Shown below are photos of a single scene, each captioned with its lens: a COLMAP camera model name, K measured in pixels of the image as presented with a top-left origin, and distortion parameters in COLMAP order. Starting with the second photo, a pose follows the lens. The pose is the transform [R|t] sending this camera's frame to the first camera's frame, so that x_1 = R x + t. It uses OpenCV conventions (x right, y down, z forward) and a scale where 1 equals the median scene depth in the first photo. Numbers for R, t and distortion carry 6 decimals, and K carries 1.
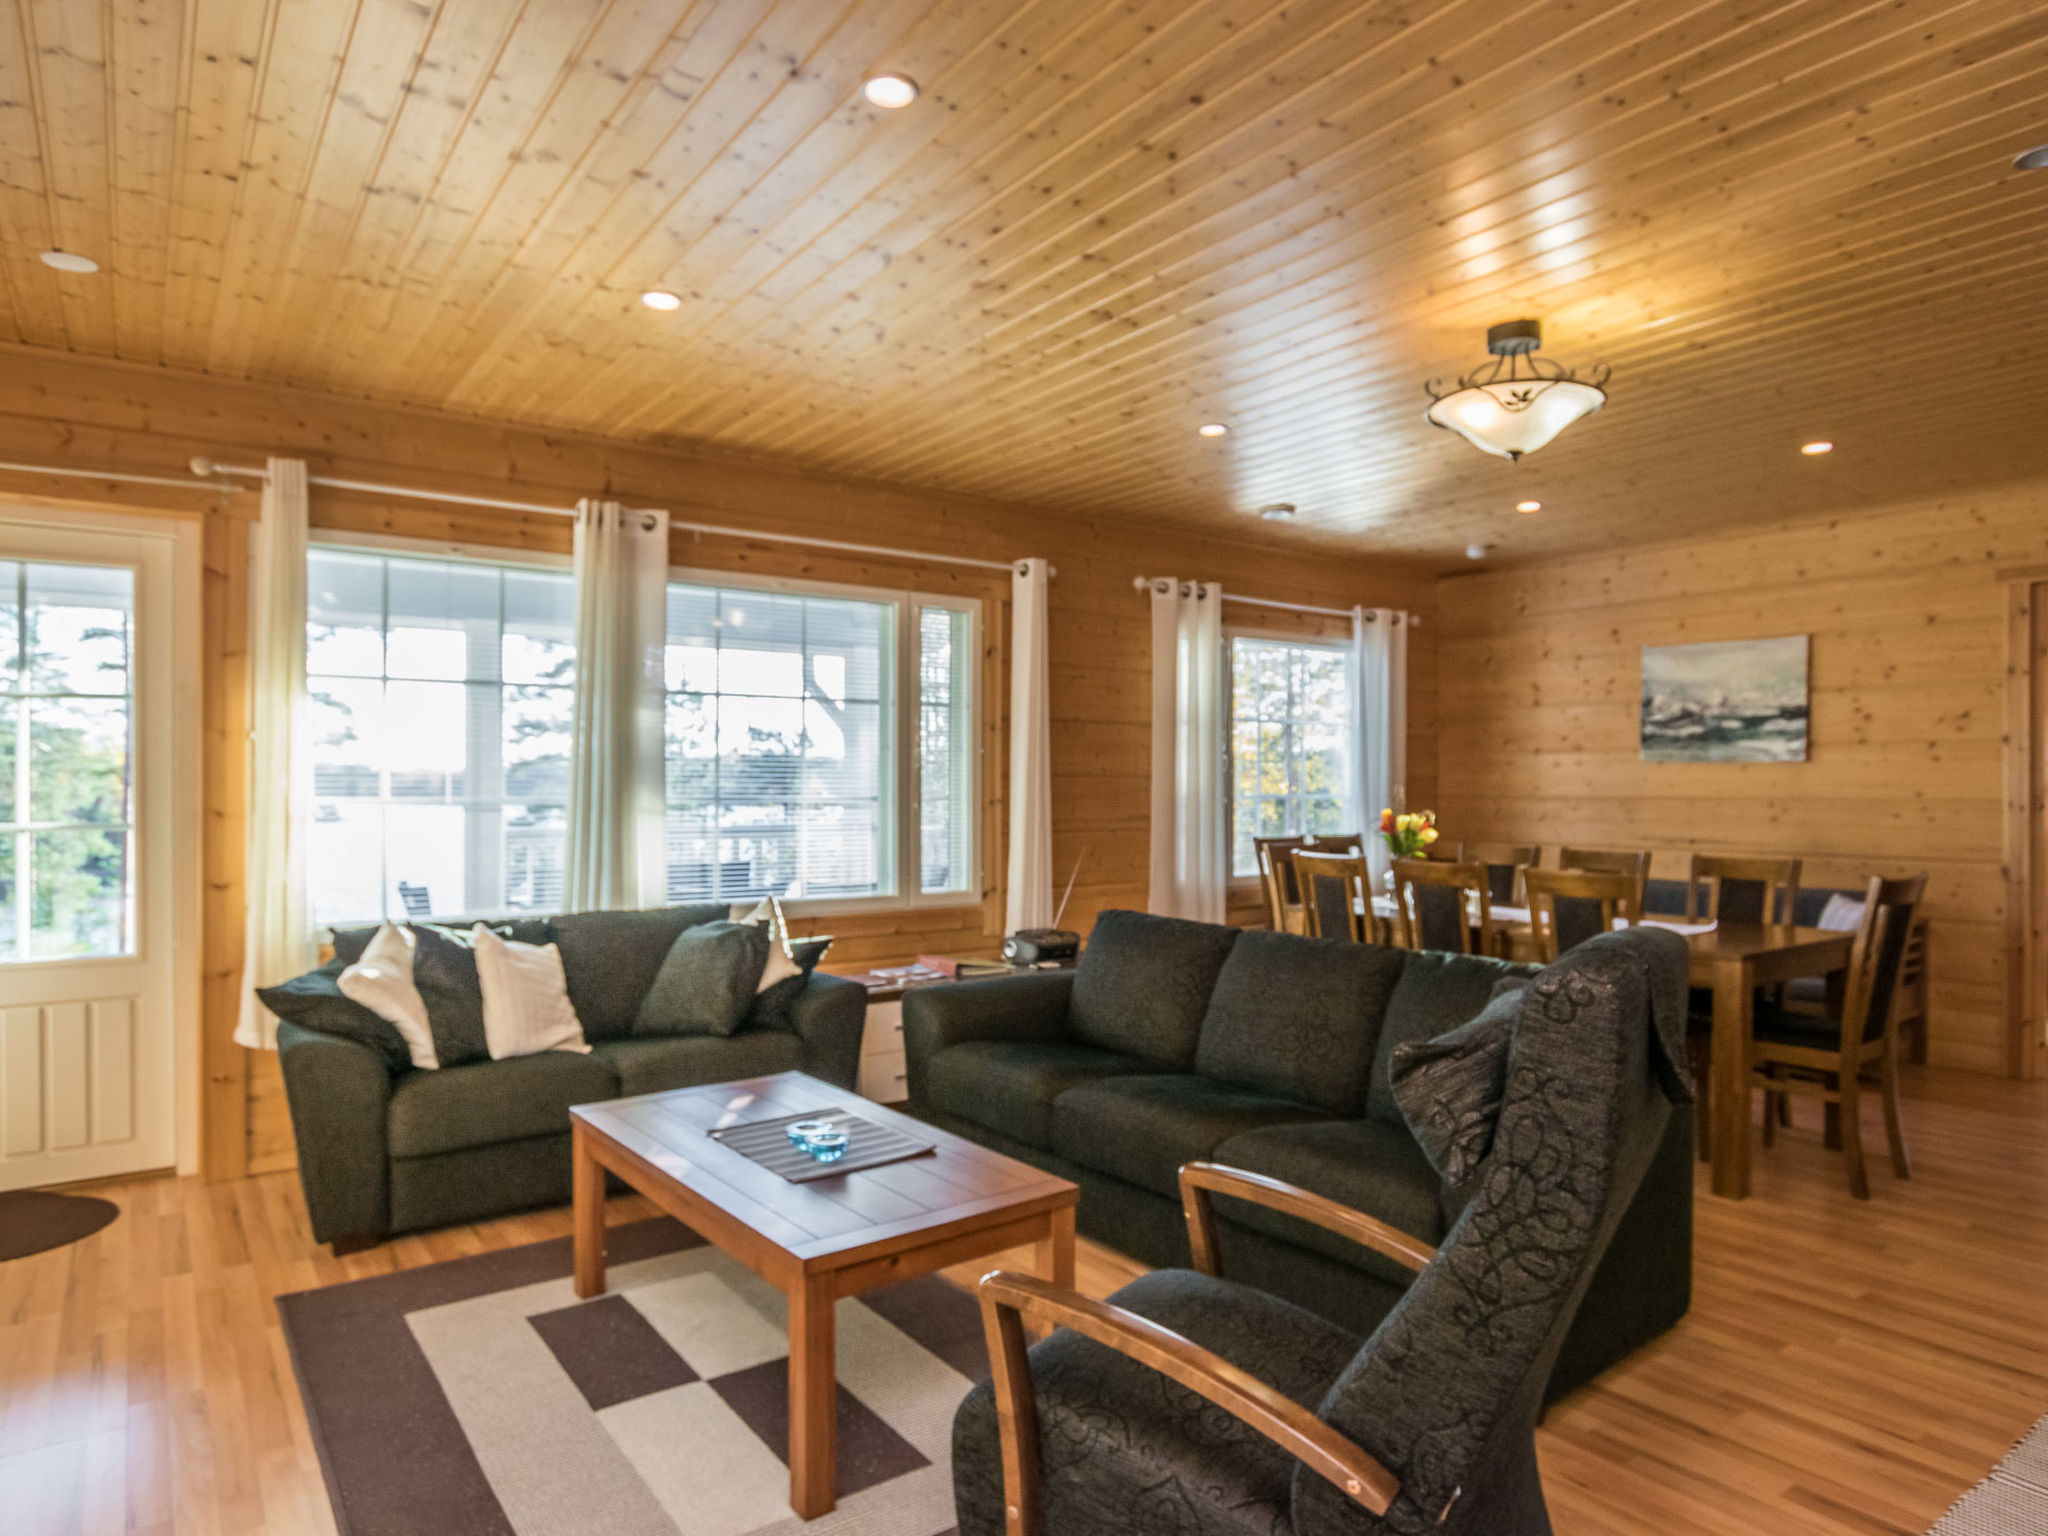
lens RADIAL K [[1233.3, 0, 1025.7], [0, 1233.3, 771.9], [0, 0, 1]] dist [-0.041230, 0.000957]
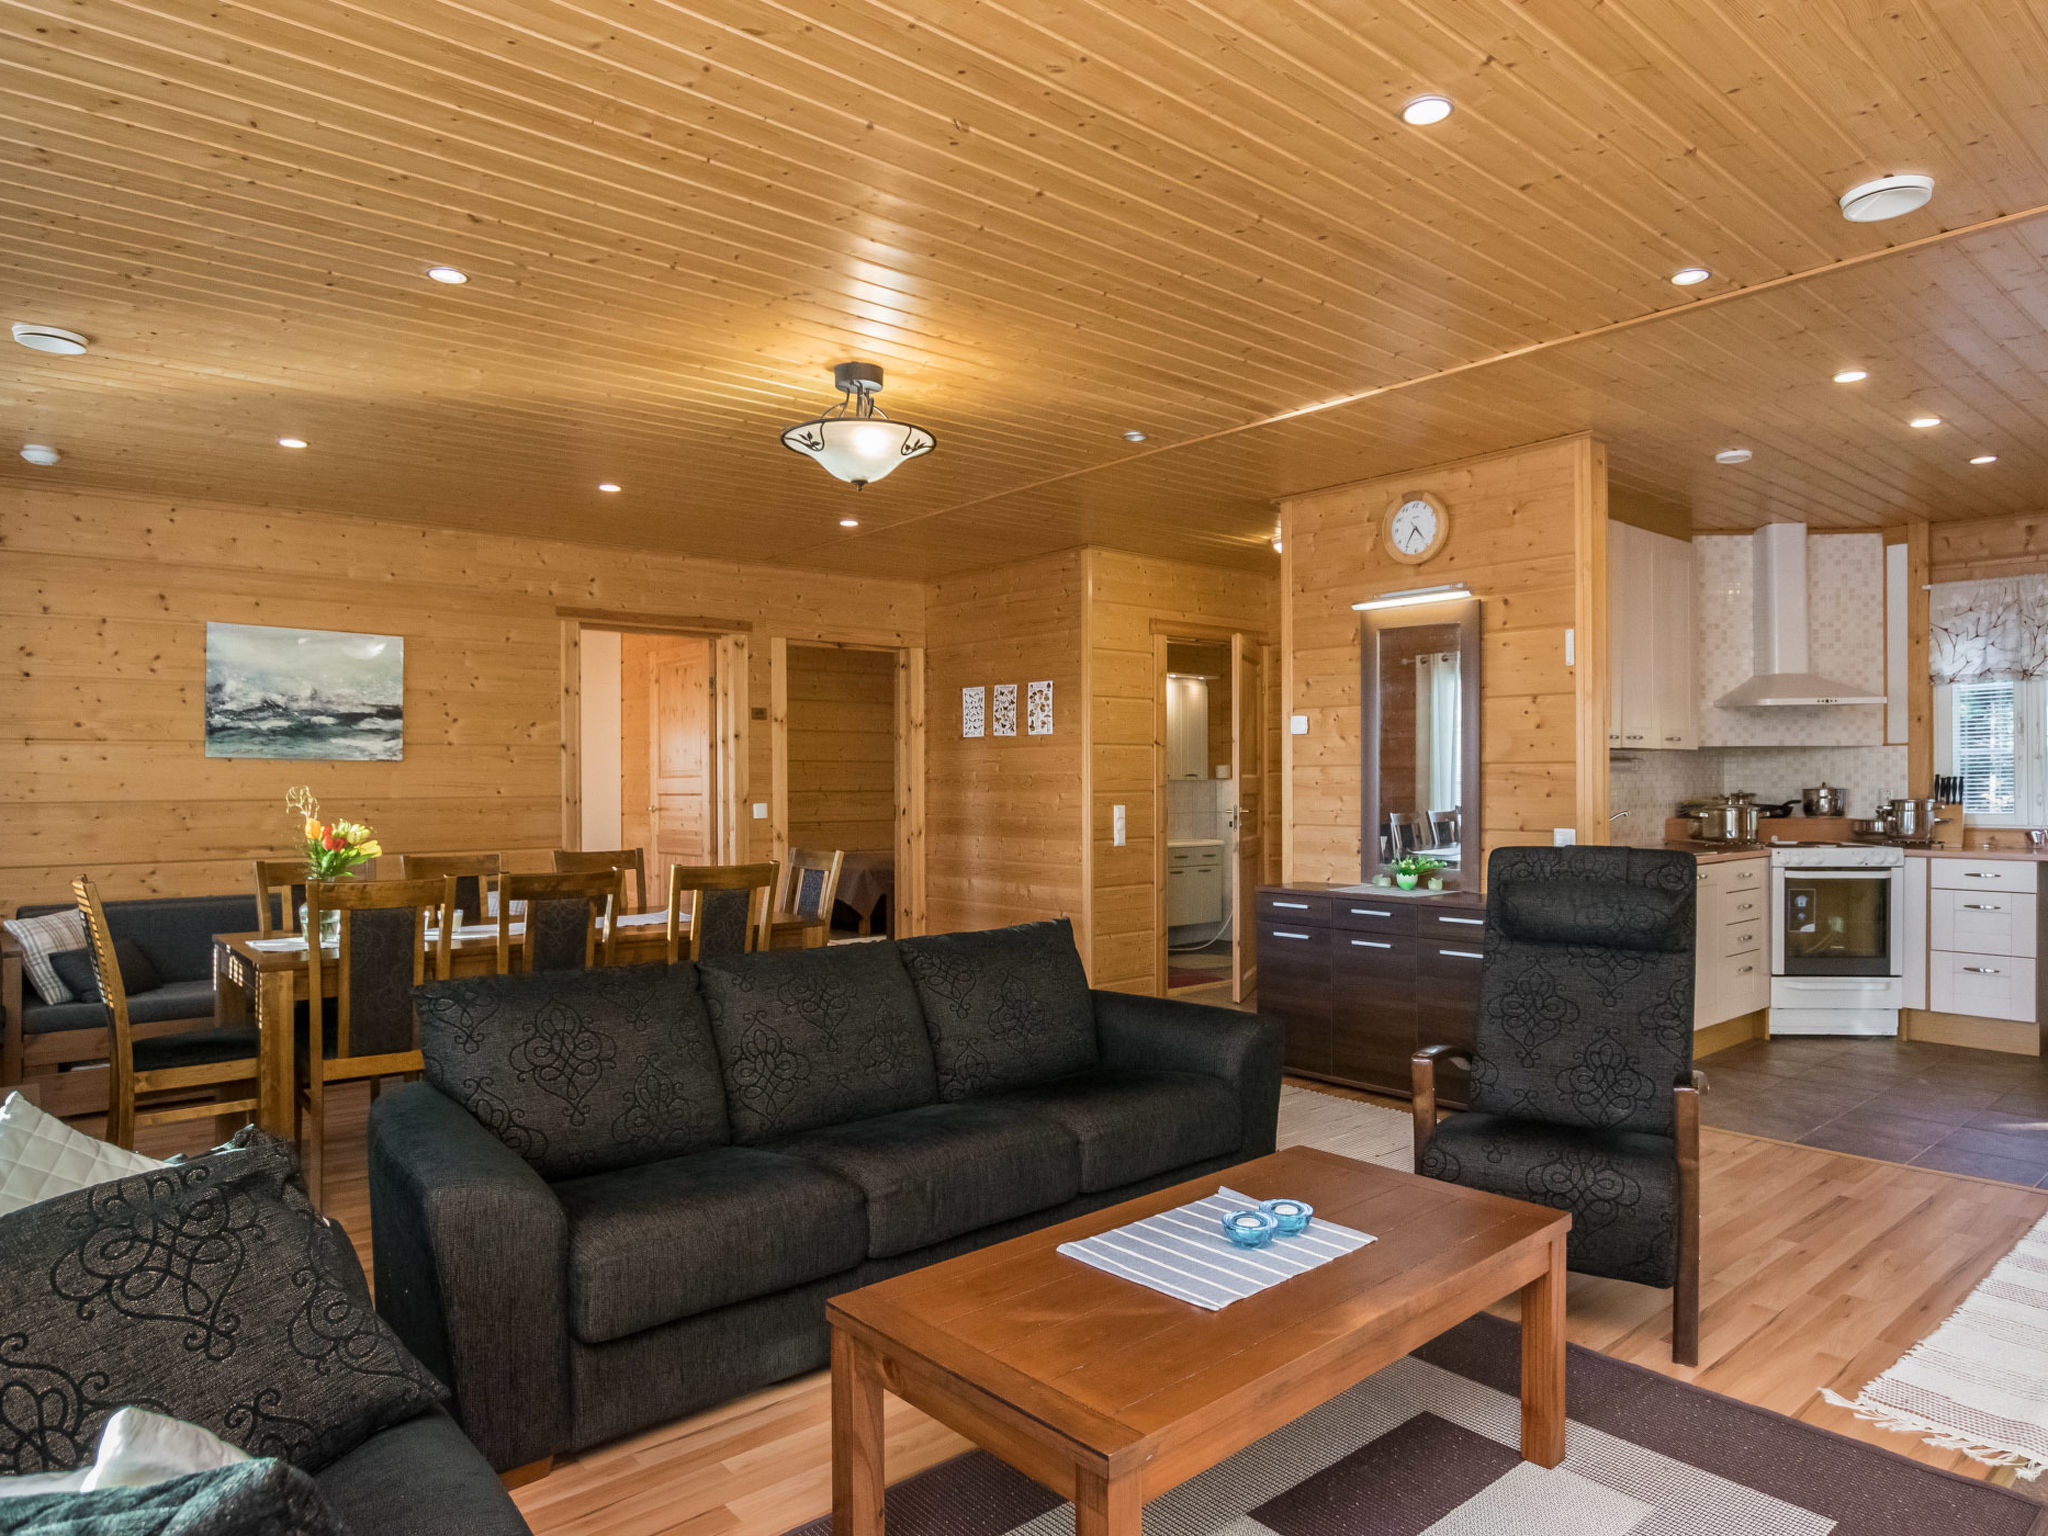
lens RADIAL K [[1233.3, 0, 1023.8], [0, 1233.3, 779.9], [0, 0, 1]] dist [-0.041230, 0.000957]
pose [[-0.082525, -0.001127, 0.996588, -0.400675], [-0.006969, 0.999976, 0.000554, 0.002878], [-0.996565, -0.006900, -0.082531, 0.537843]]
